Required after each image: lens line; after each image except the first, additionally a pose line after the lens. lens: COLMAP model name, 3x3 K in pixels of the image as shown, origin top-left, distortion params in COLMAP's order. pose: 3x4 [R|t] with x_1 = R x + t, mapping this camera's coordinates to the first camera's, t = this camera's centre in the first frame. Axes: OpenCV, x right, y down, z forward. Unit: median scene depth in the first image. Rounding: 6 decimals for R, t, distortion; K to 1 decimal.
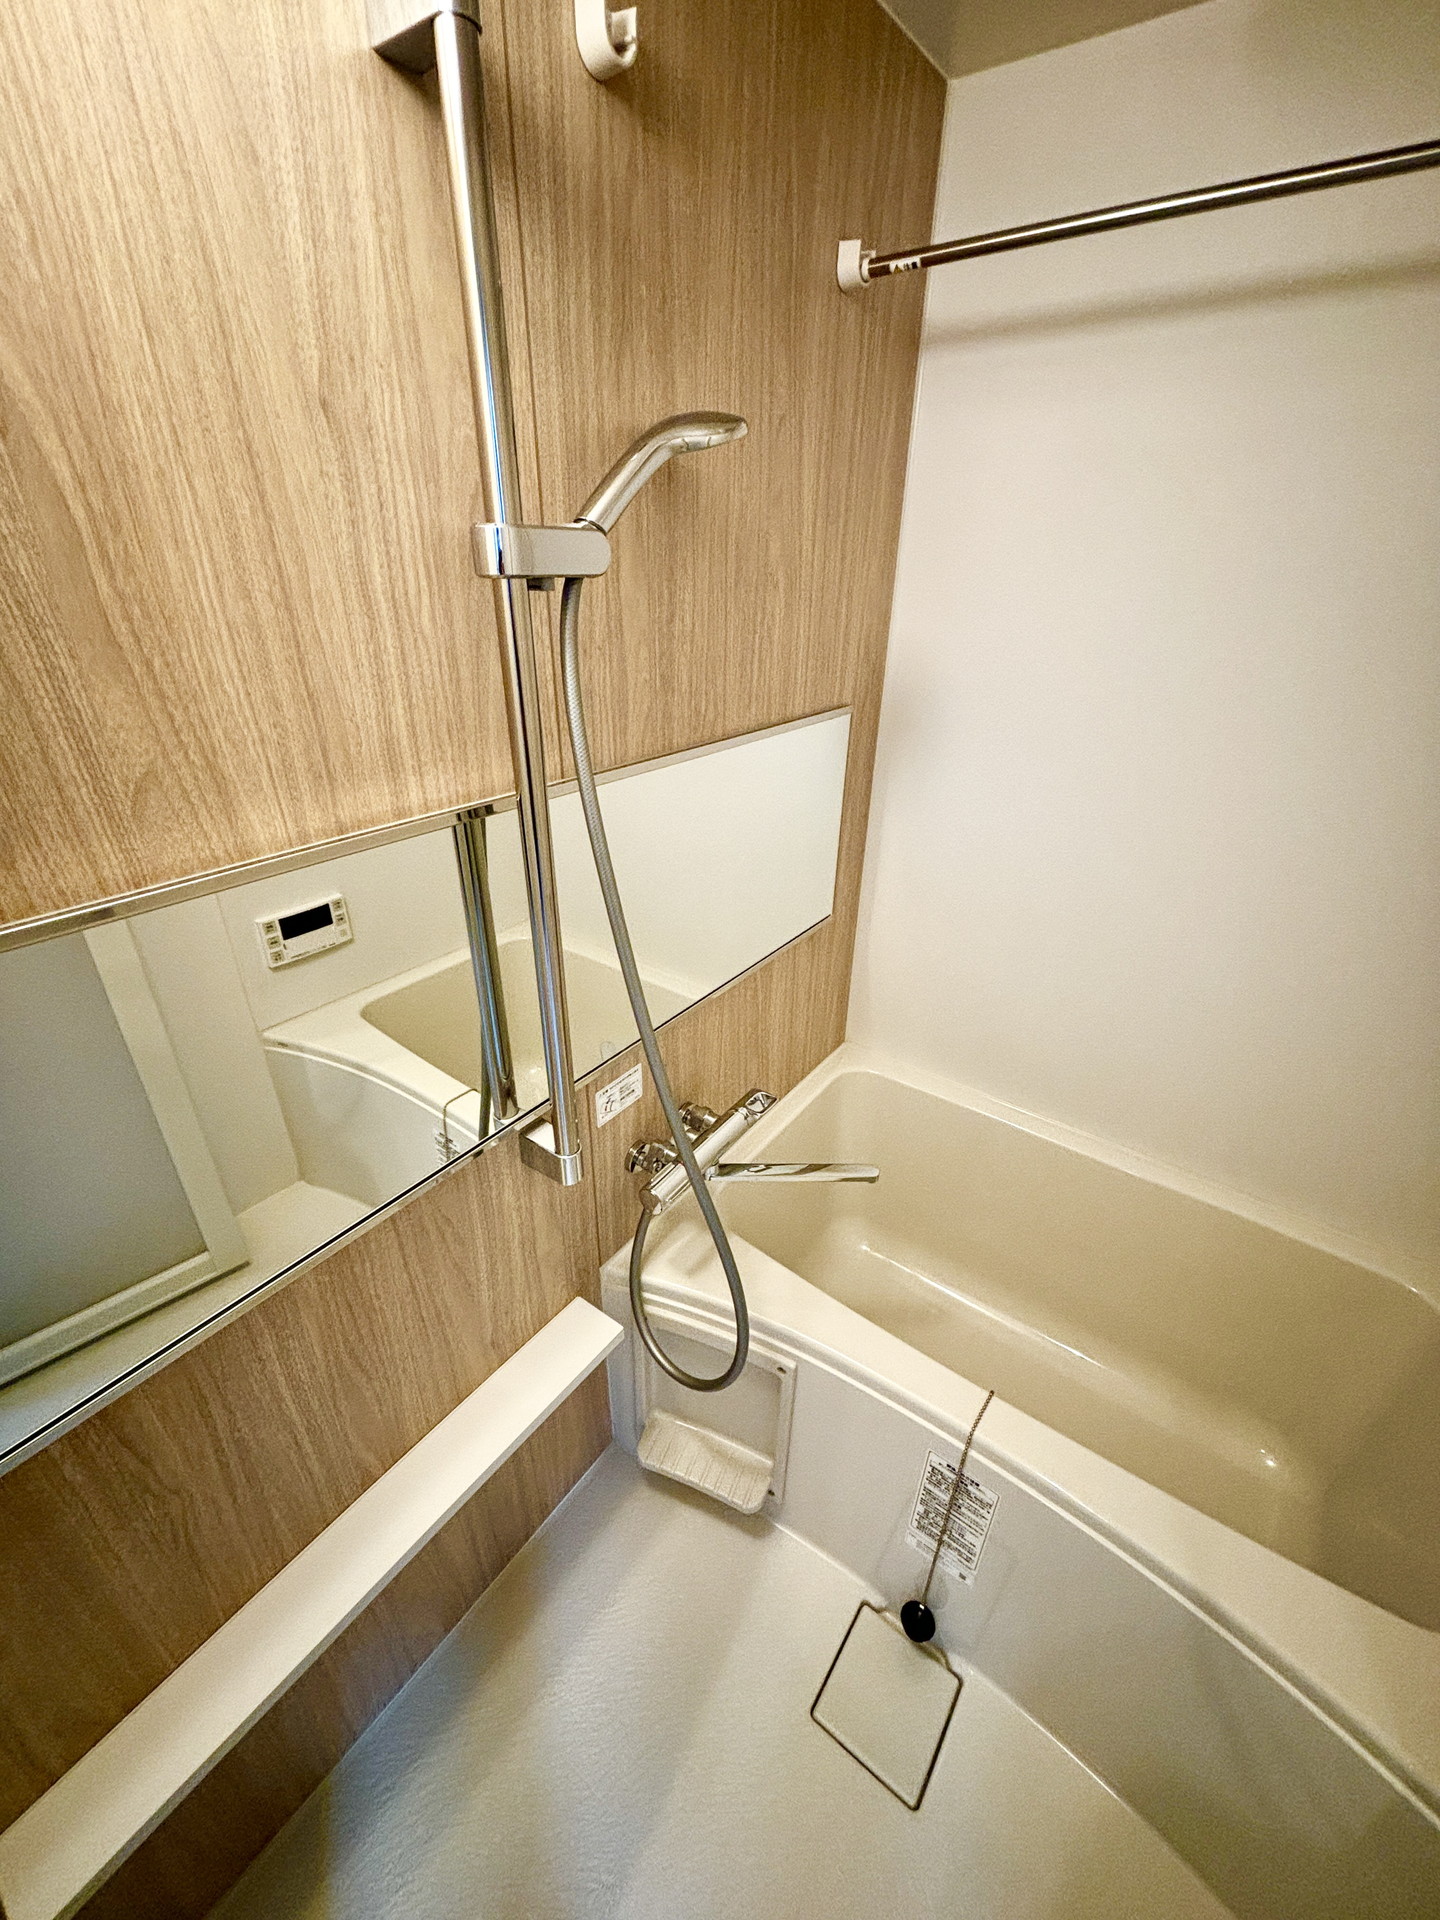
lens RADIAL K [[777.7, 0, 717.8], [0, 777.7, 962.6], [0, 0, 1]] dist [0.005959, -0.001203]
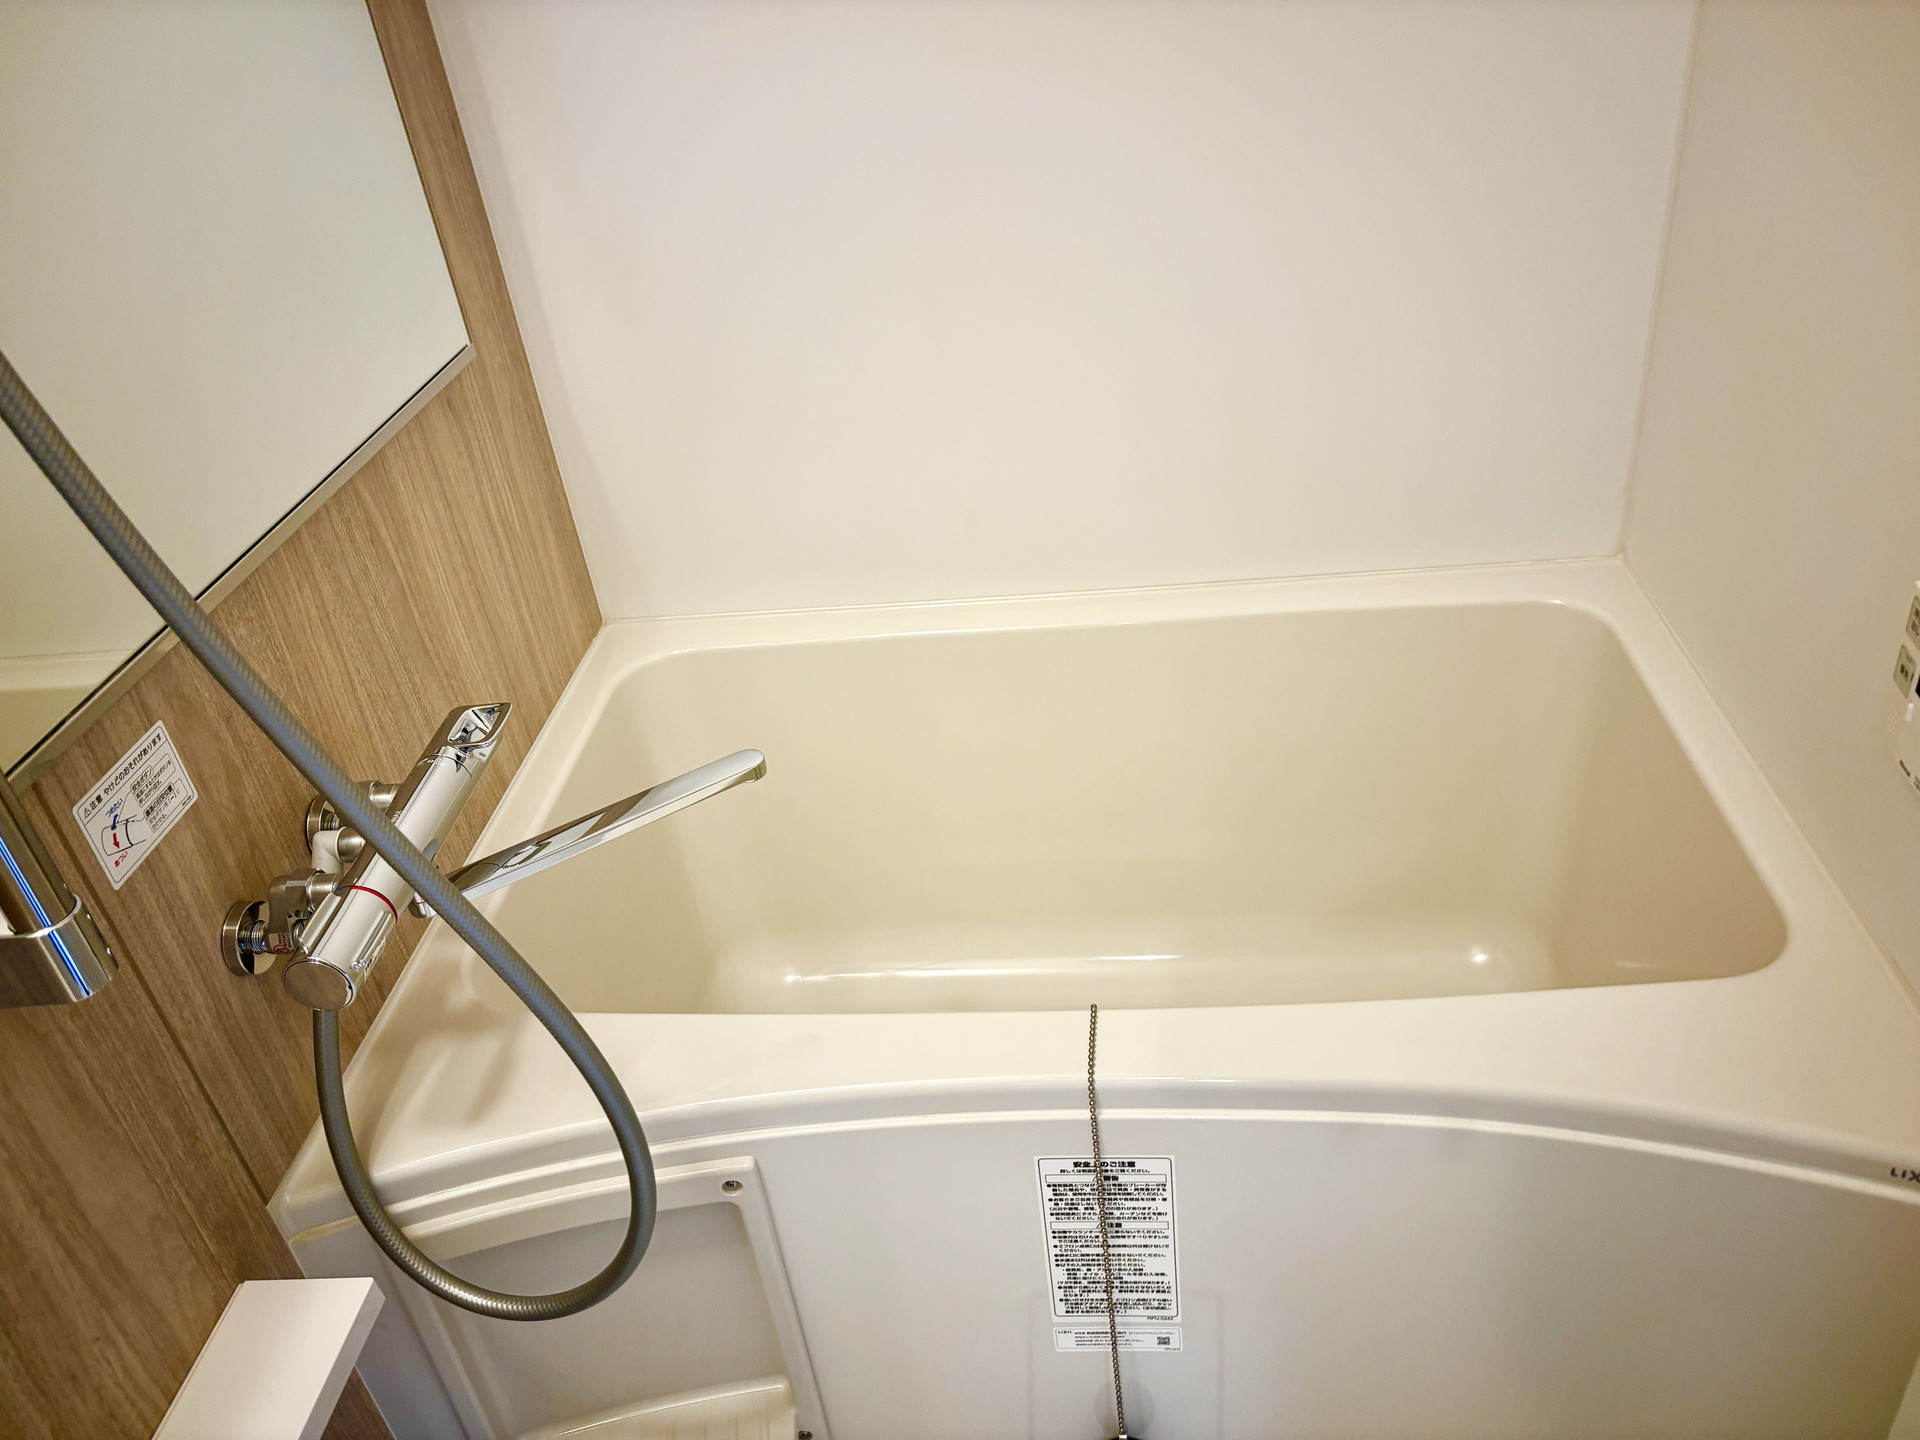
lens RADIAL K [[1452.6, 0, 954.9], [0, 1452.6, 718.8], [0, 0, 1]] dist [0.024598, -0.007947]
pose [[0.843603, -0.379717, 0.379670, -0.036156], [0.354660, 0.924906, 0.136988, 0.172635], [-0.403176, 0.019090, 0.914923, 0.096289]]
